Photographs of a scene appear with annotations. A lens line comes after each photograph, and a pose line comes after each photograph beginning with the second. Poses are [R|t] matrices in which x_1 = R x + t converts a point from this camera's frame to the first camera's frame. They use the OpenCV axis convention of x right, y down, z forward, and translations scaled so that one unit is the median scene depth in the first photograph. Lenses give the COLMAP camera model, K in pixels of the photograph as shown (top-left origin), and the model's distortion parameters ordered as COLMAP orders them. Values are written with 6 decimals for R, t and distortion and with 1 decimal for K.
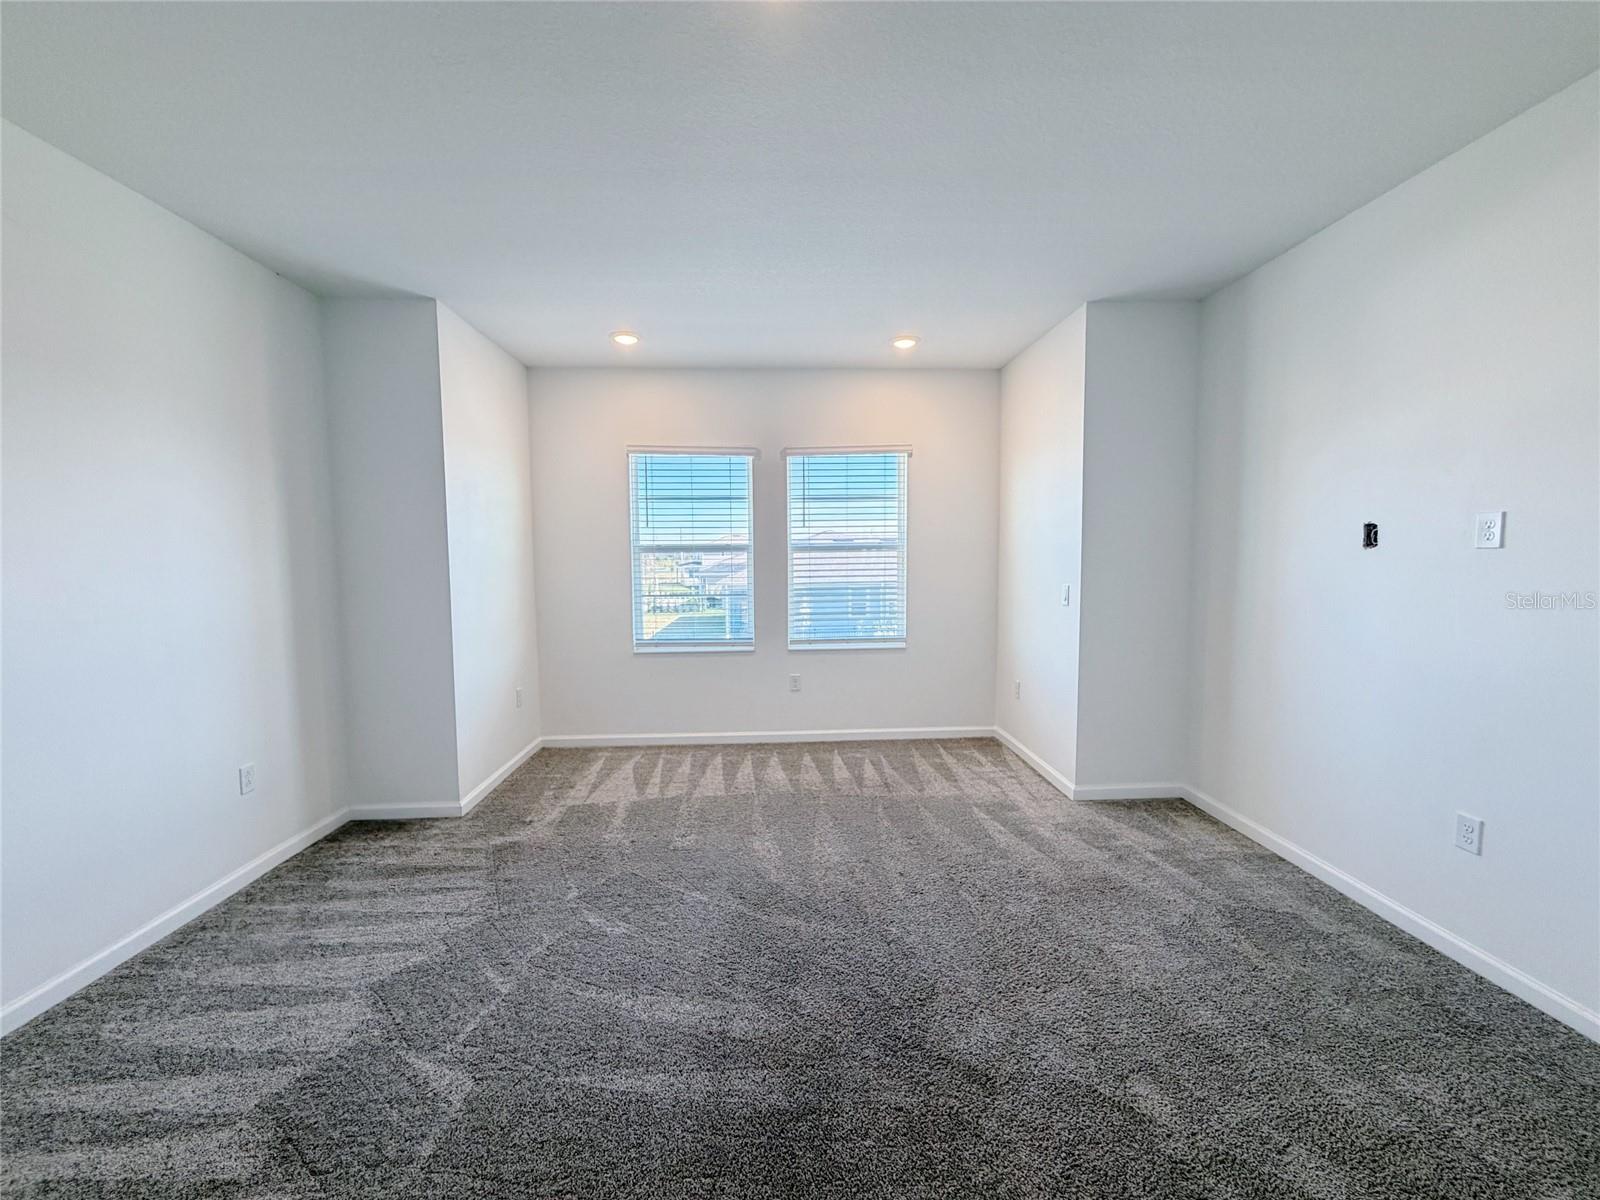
lens RADIAL K [[642.2, 0, 798.5], [0, 642.2, 598.9], [0, 0, 1]] dist [-0.000580, 0.000421]
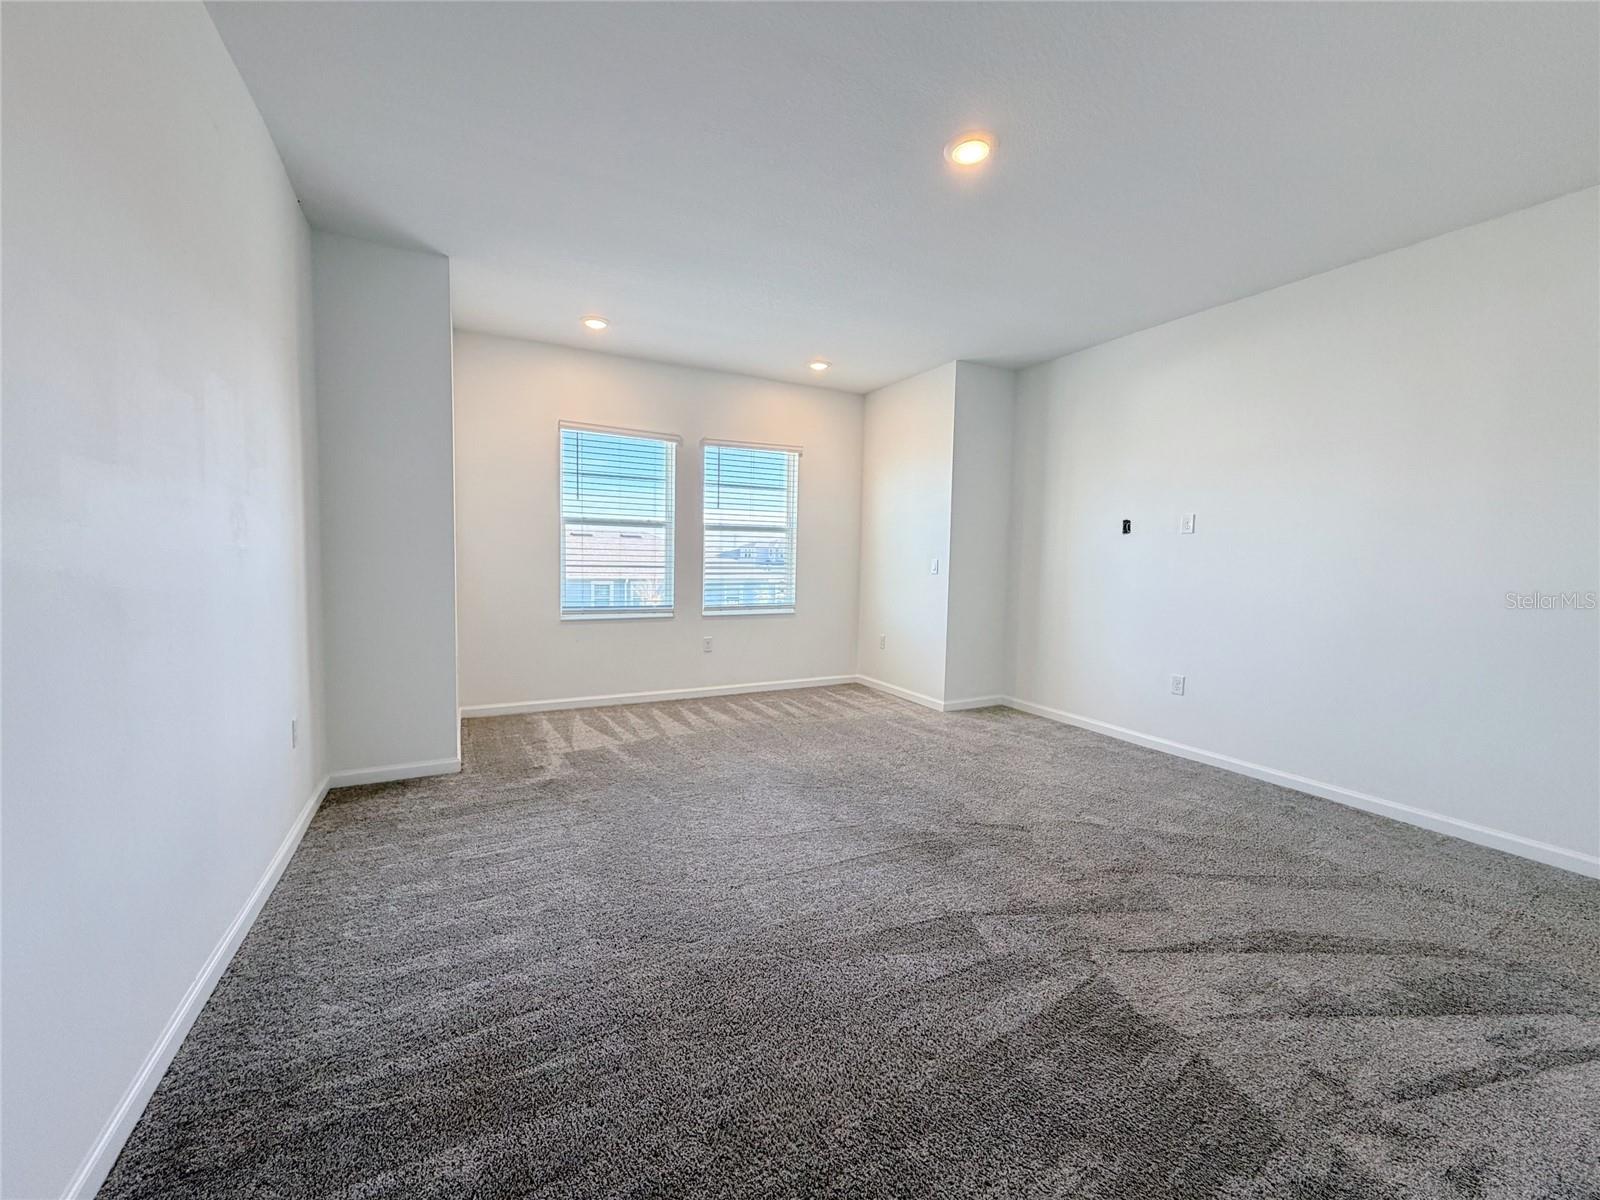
lens RADIAL K [[642.2, 0, 801.5], [0, 642.2, 596.9], [0, 0, 1]] dist [-0.000580, 0.000421]
pose [[0.903443, -0.000577, 0.428708, -0.440481], [0.002119, 0.999993, -0.003120, 0.063950], [-0.428703, 0.003727, 0.903438, -0.132989]]
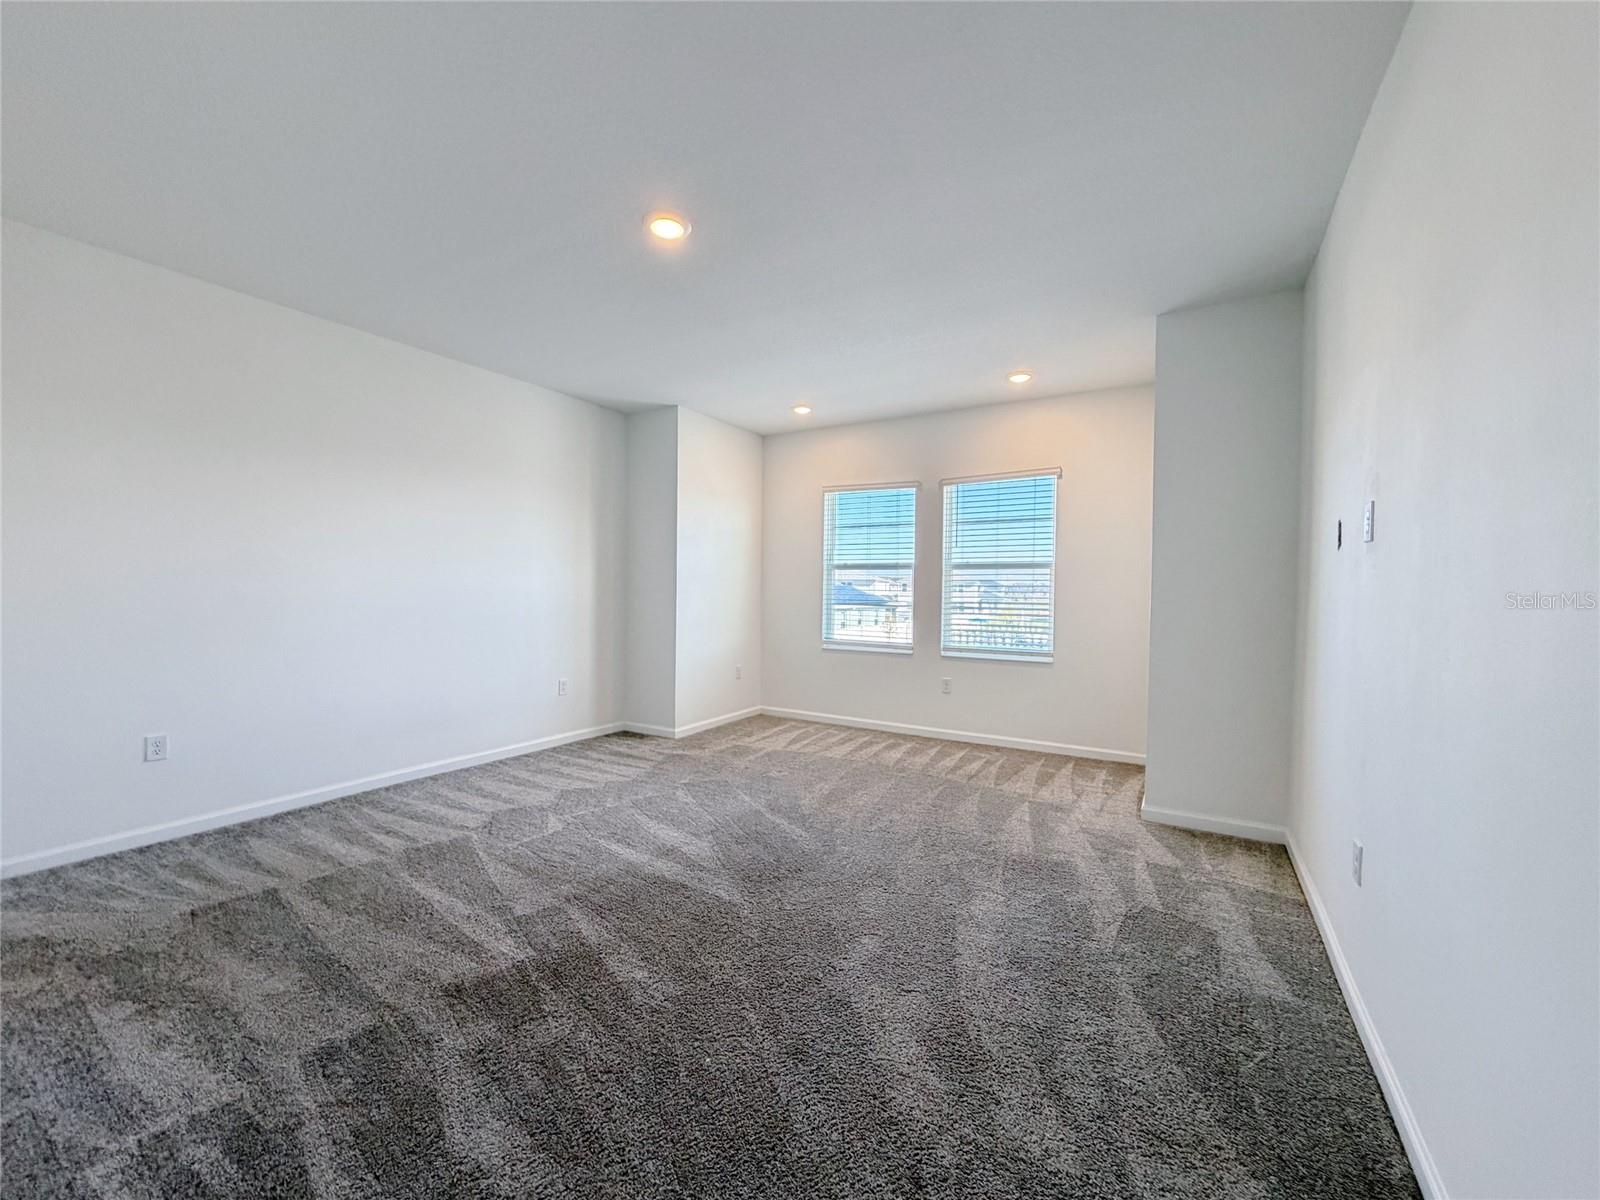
lens RADIAL K [[642.2, 0, 794.4], [0, 642.2, 600.7], [0, 0, 1]] dist [-0.000580, 0.000421]
pose [[0.827427, 0.027966, -0.560876, 0.513008], [-0.057732, 0.997703, -0.035422, 0.048276], [0.558598, 0.061690, 0.827142, -0.107492]]
